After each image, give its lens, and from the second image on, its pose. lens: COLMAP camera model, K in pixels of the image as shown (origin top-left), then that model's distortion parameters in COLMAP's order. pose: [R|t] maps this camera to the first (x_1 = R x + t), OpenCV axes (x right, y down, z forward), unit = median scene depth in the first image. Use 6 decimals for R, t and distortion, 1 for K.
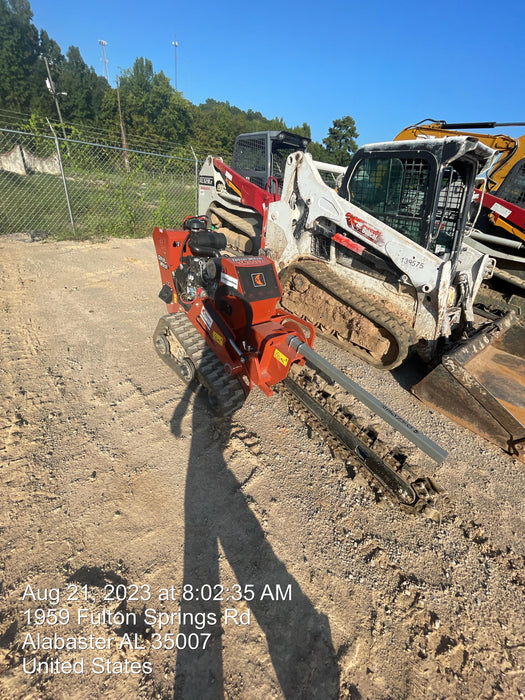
lens RADIAL K [[283.5, 0, 265.1], [0, 283.5, 354.4], [0, 0, 1]] dist [0.000085, -0.000386]
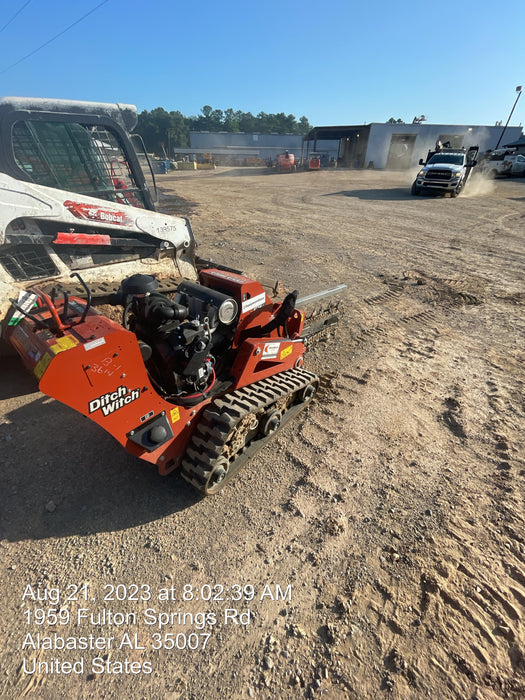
lens RADIAL K [[285.7, 0, 265.2], [0, 285.7, 352.6], [0, 0, 1]] dist [0.001085, -0.000195]
pose [[-0.149569, -0.639490, 0.754110, -0.622360], [0.490226, 0.614384, 0.618232, -0.482807], [-0.858666, 0.462152, 0.221602, 0.596335]]
